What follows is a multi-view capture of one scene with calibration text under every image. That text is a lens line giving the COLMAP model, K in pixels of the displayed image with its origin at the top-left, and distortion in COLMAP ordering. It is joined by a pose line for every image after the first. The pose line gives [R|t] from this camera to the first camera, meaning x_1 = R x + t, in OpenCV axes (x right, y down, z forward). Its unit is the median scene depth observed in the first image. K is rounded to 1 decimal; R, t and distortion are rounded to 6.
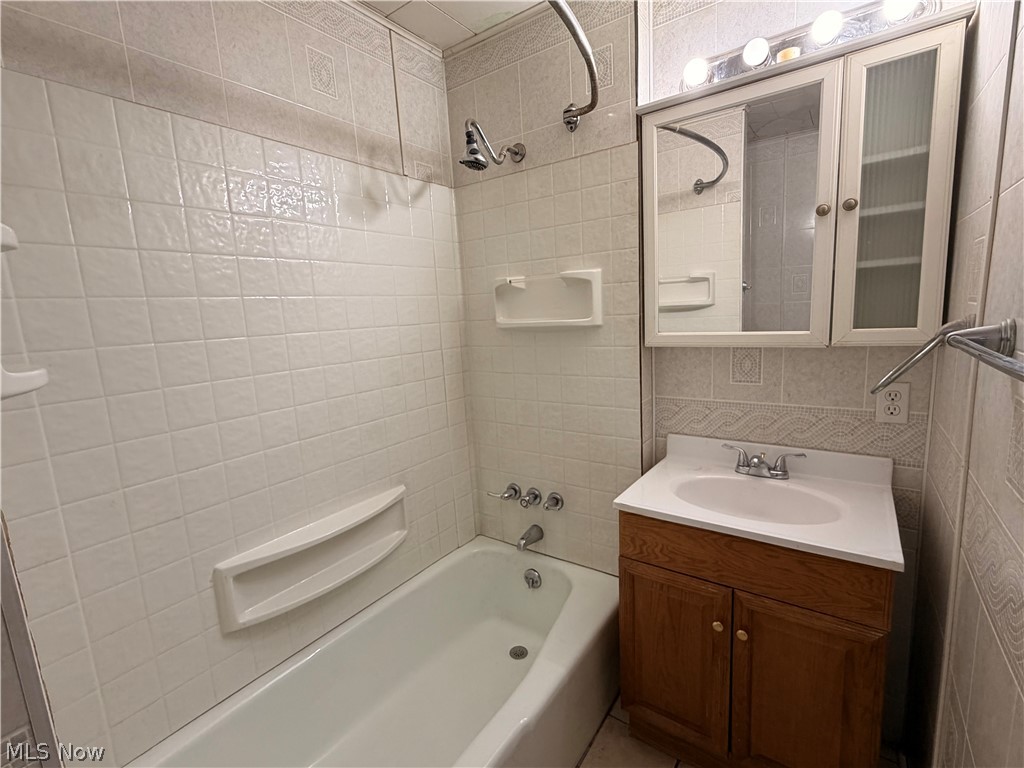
lens RADIAL K [[466.9, 0, 512.0], [0, 466.9, 384.0], [0, 0, 1]] dist [0.000759, 0.000069]
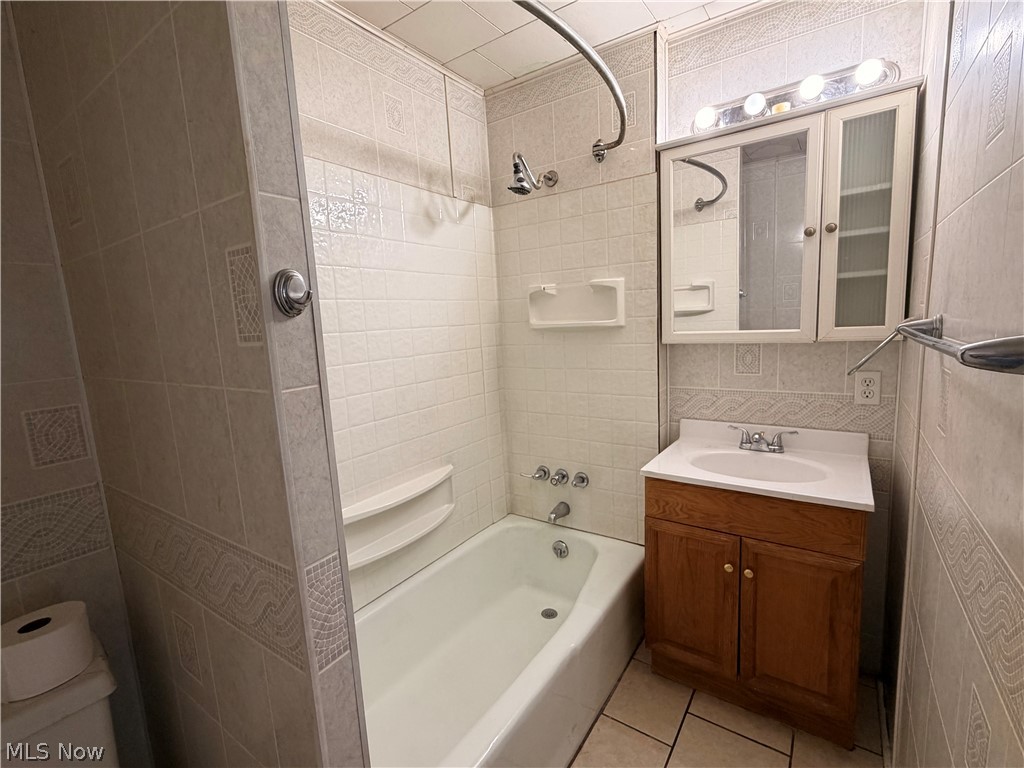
lens RADIAL K [[466.9, 0, 512.0], [0, 466.9, 384.0], [0, 0, 1]] dist [0.000759, 0.000069]
pose [[0.999872, 0.000470, 0.016021, -0.121129], [-0.000205, 0.999863, -0.016561, 0.044355], [-0.016027, 0.016555, 0.999734, -0.184648]]
